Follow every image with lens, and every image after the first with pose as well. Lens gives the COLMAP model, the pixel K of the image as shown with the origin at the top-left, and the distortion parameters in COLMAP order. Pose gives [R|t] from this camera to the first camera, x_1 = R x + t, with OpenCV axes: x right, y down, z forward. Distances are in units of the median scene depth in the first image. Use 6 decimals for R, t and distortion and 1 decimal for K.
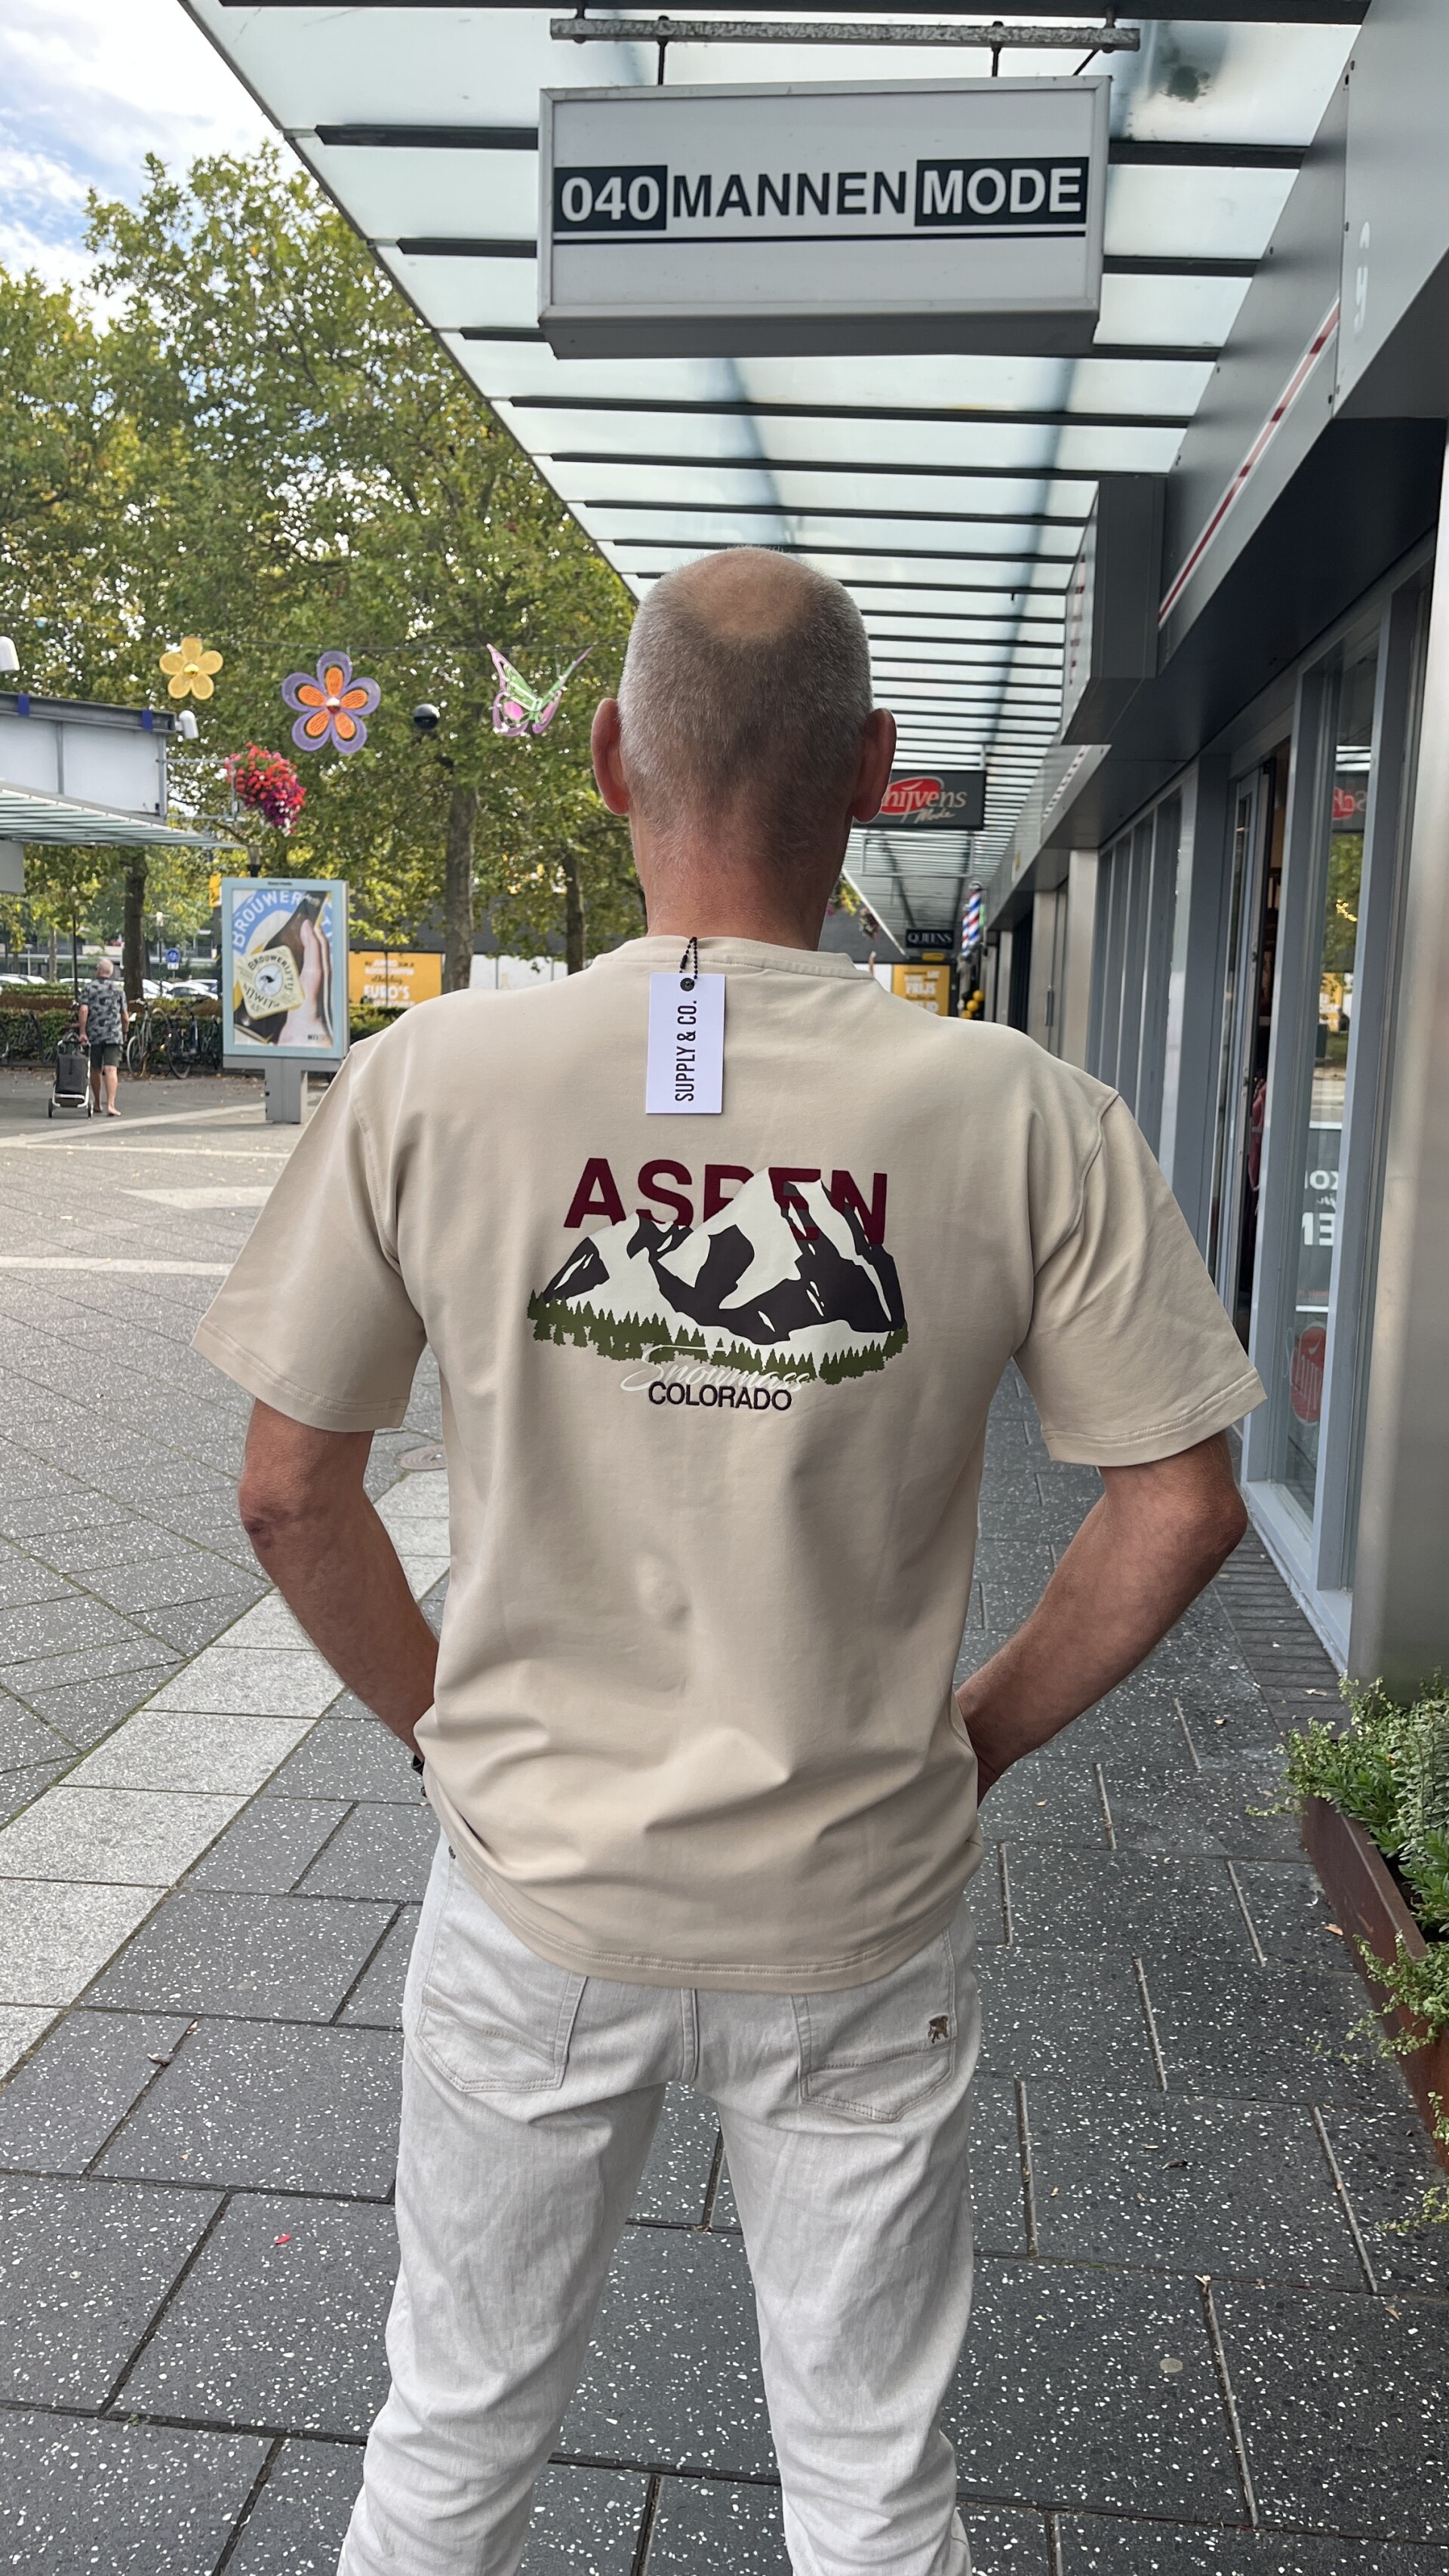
lens RADIAL K [[1957.1, 0, 716.8], [0, 1957.1, 1307.4], [0, 0, 1]] dist [0.054893, -0.097342]
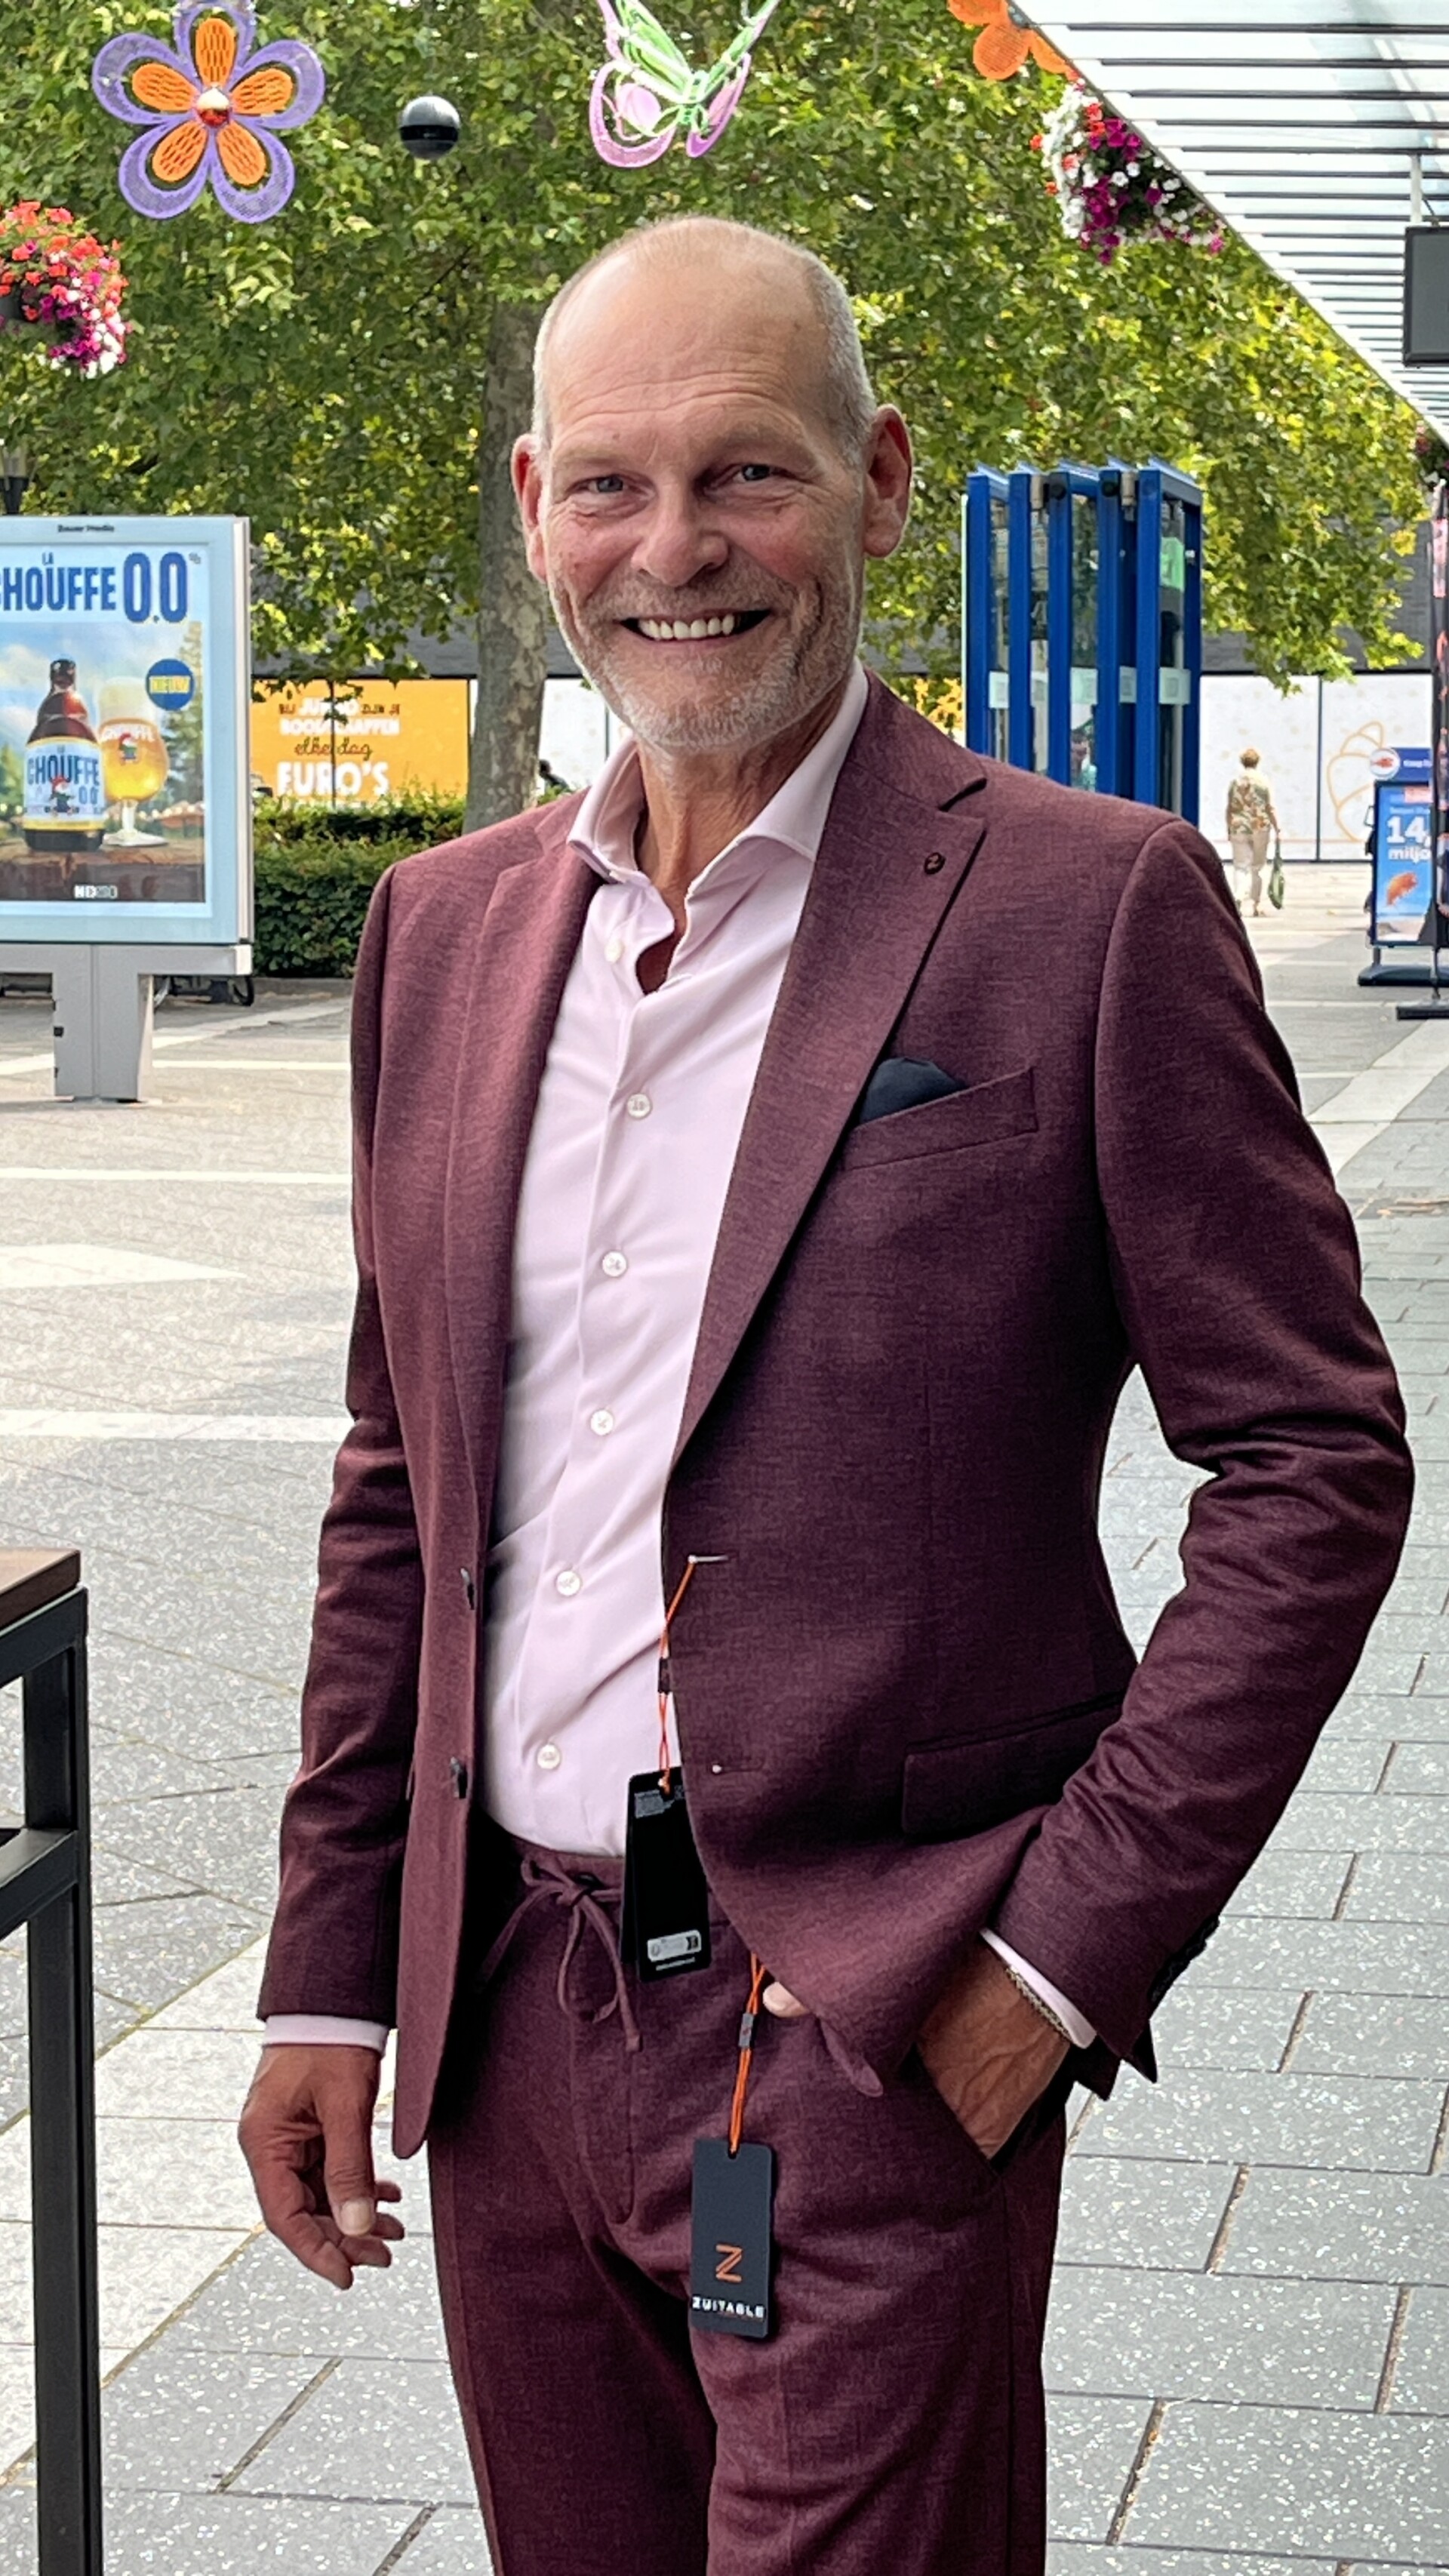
lens RADIAL K [[5072.8, 0, 719.2], [0, 5072.8, 1280.6], [0, 0, 1]] dist [0.143654, -0.494517]
pose [[0.995738, -0.017124, -0.090625, 0.043007], [0.011866, 0.998232, -0.058242, 0.051221], [0.091462, 0.056918, 0.994181, -0.340110]]
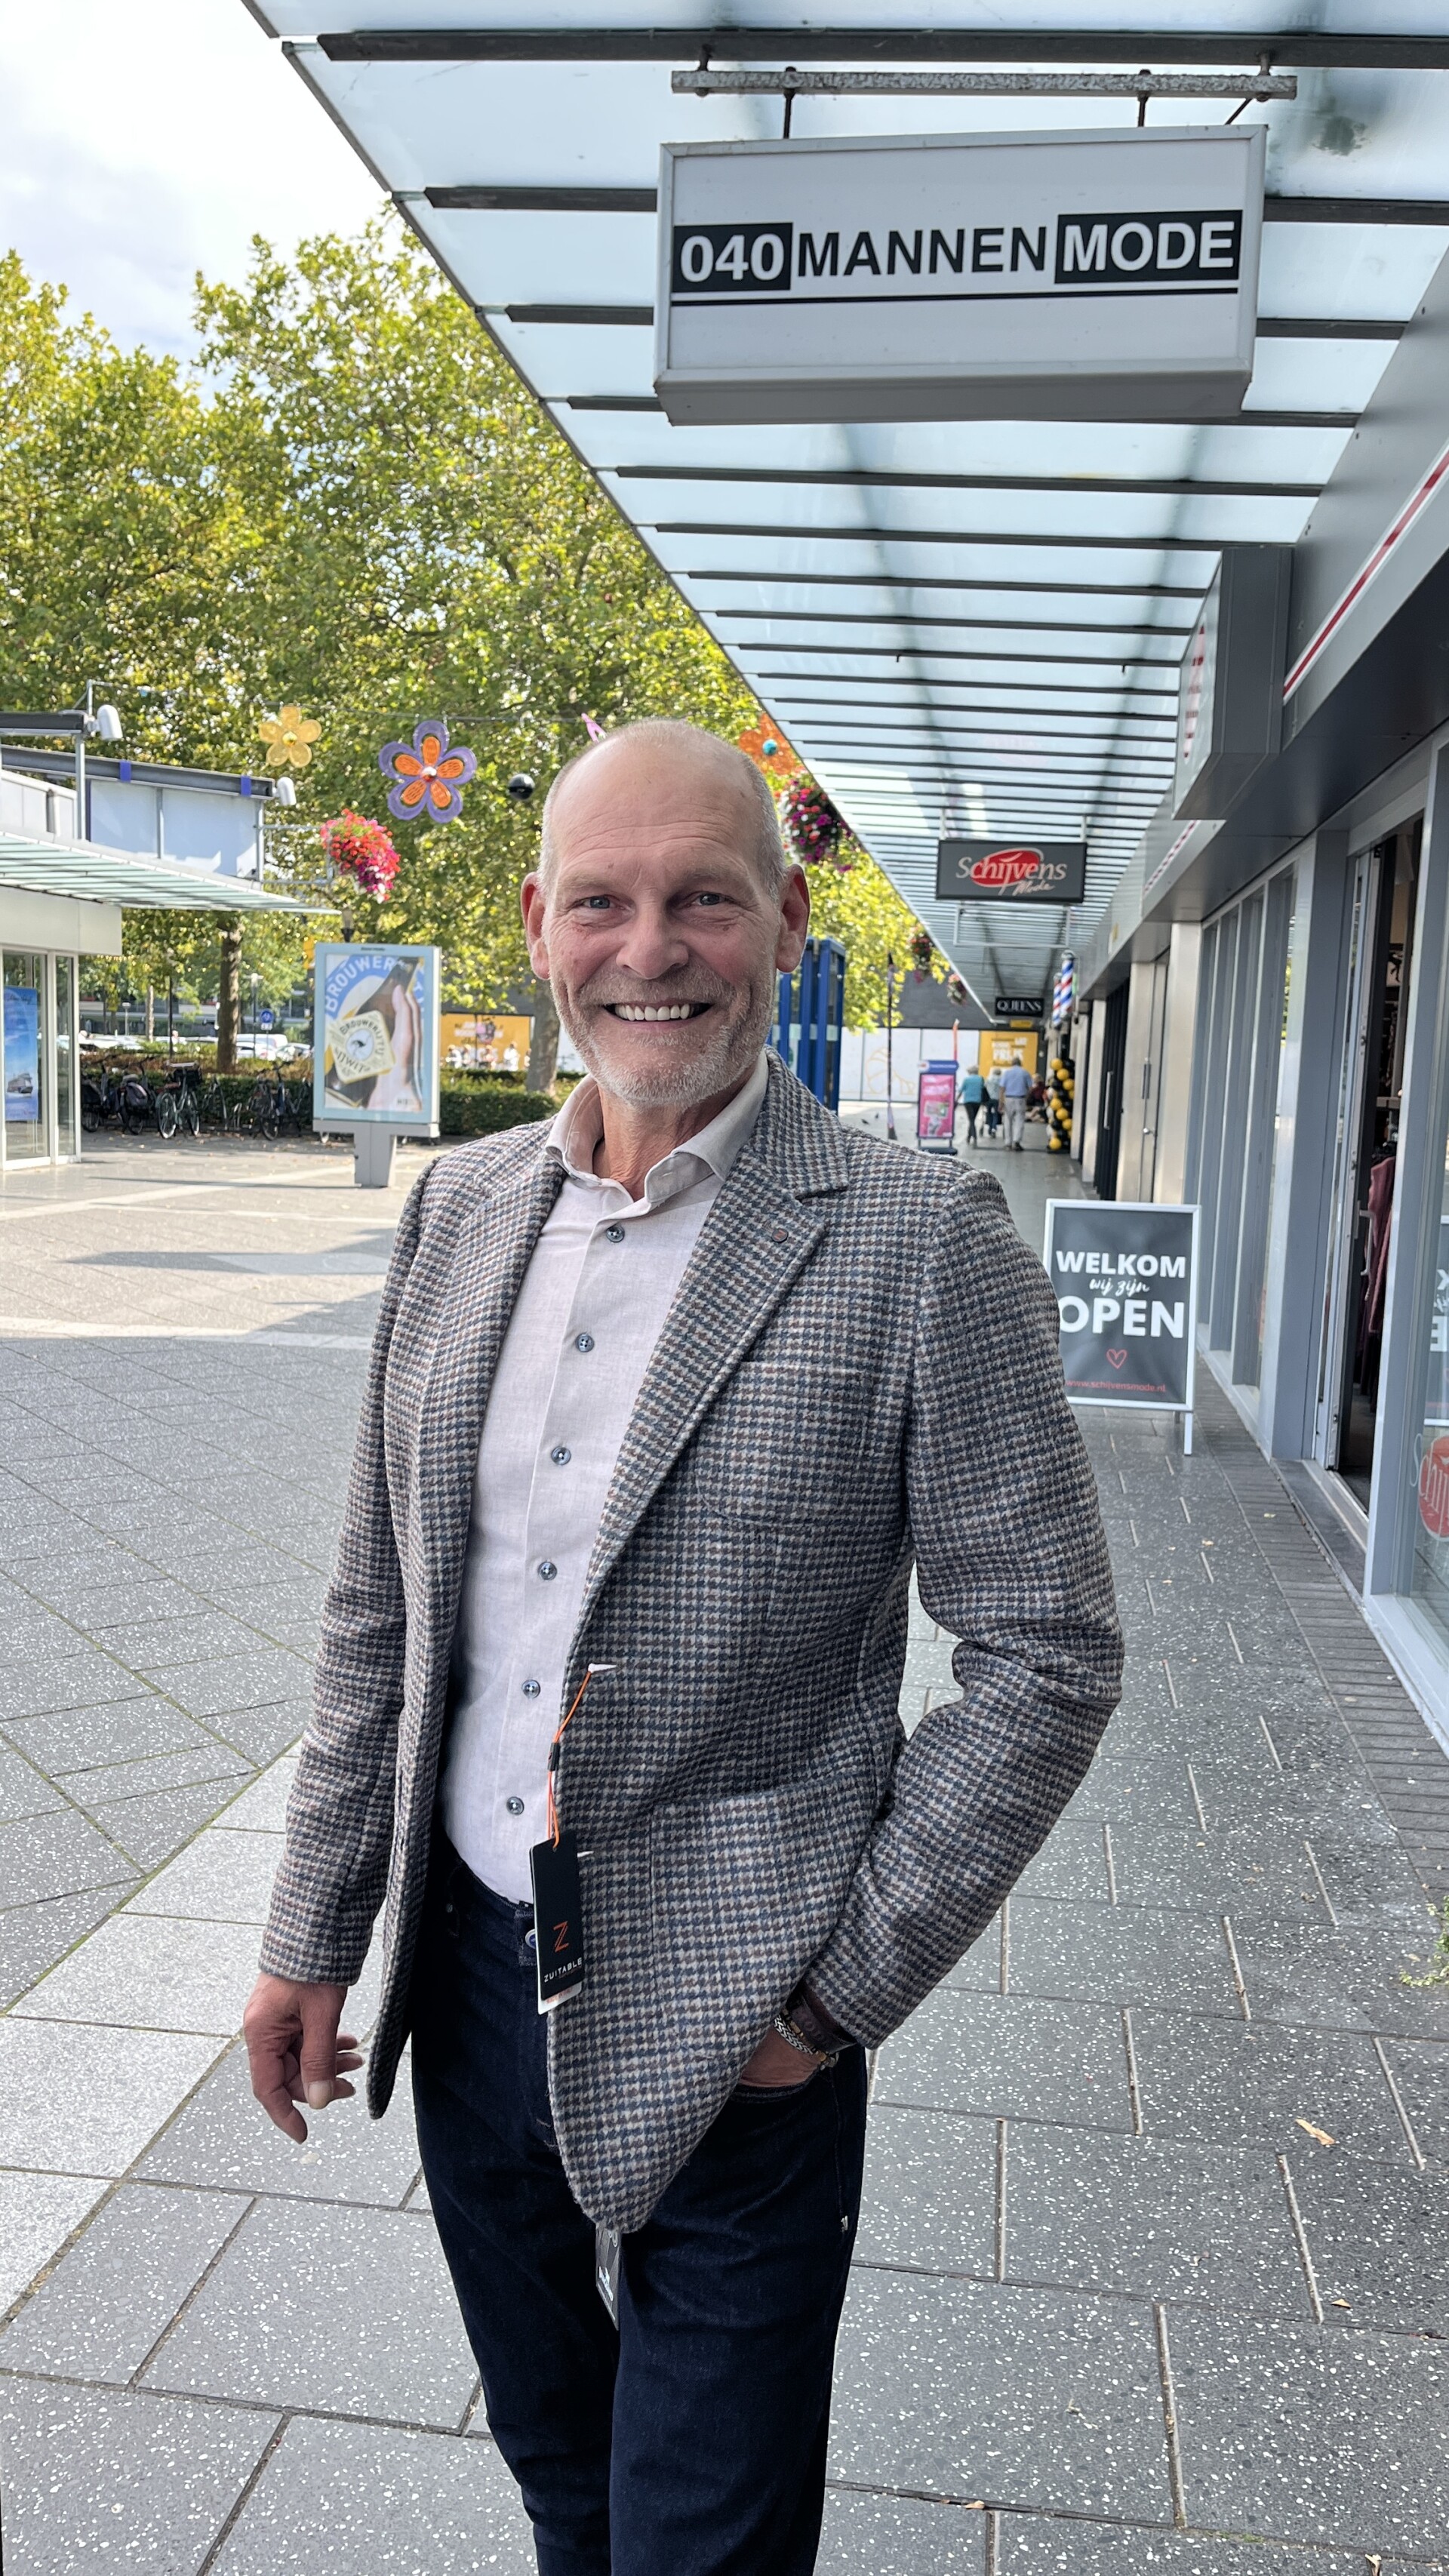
lens RADIAL K [[1952.9, 0, 716.9], [0, 1952.9, 1312.2], [0, 0, 1]] dist [0.071104, -0.124133]
pose [[0.999041, 0.014864, -0.041180, -0.013359], [-0.016047, 0.999463, -0.028559, -0.024807], [0.040733, 0.029192, 0.998744, 0.059489]]
